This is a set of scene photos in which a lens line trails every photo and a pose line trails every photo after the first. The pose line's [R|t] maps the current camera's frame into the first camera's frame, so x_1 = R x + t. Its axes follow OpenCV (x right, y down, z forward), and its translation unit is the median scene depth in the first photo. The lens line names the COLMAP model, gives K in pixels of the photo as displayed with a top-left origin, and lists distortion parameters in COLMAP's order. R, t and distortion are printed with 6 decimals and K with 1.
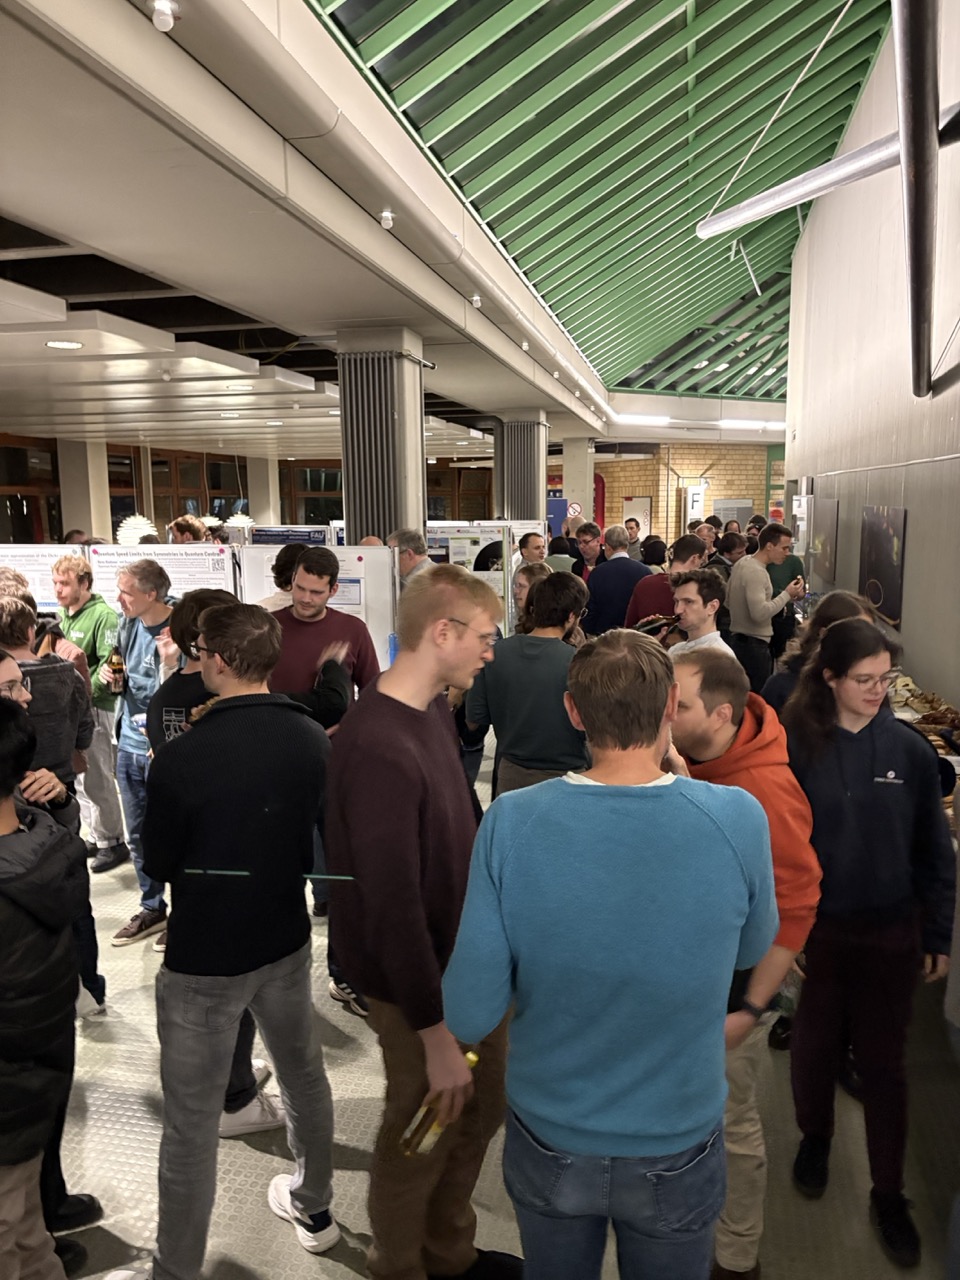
lens RADIAL K [[969.5, 0, 458.1], [0, 969.5, 641.2], [0, 0, 1]] dist [0.070205, -0.000104]
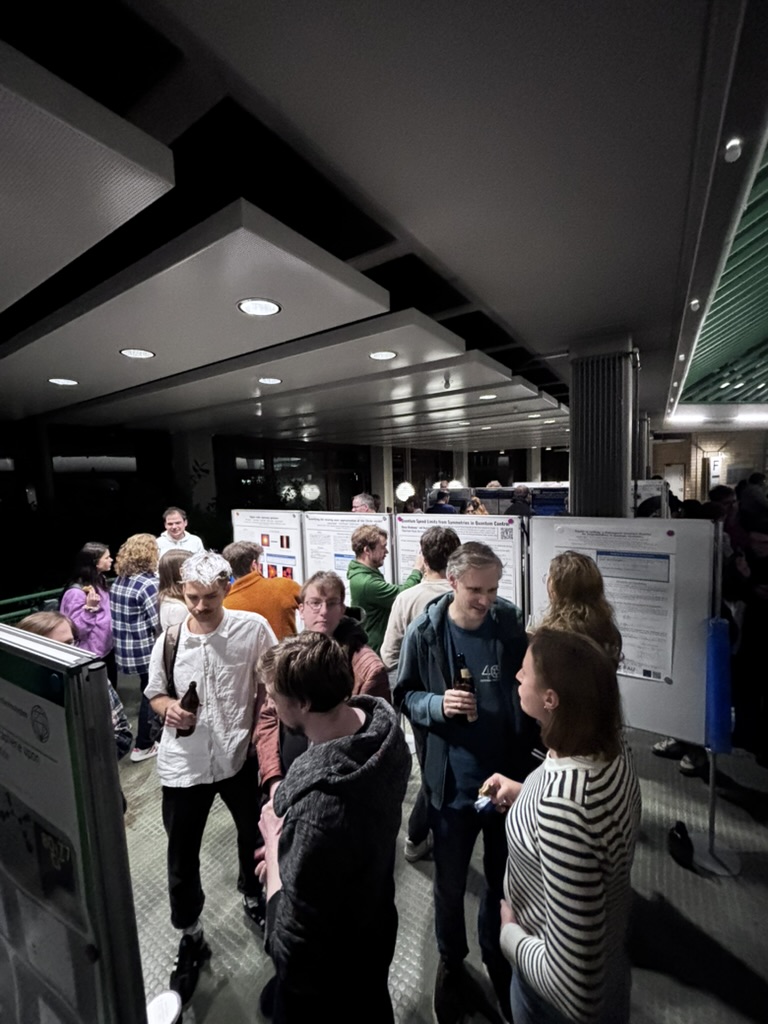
lens RADIAL K [[414.4, 0, 384.0], [0, 414.4, 512.0], [0, 0, 1]] dist [-0.000094, -0.000004]
pose [[0.940395, 0.006113, -0.340030, -0.077425], [-0.021440, 0.998915, -0.041337, -0.028587], [0.339408, 0.046164, 0.939506, 0.183186]]
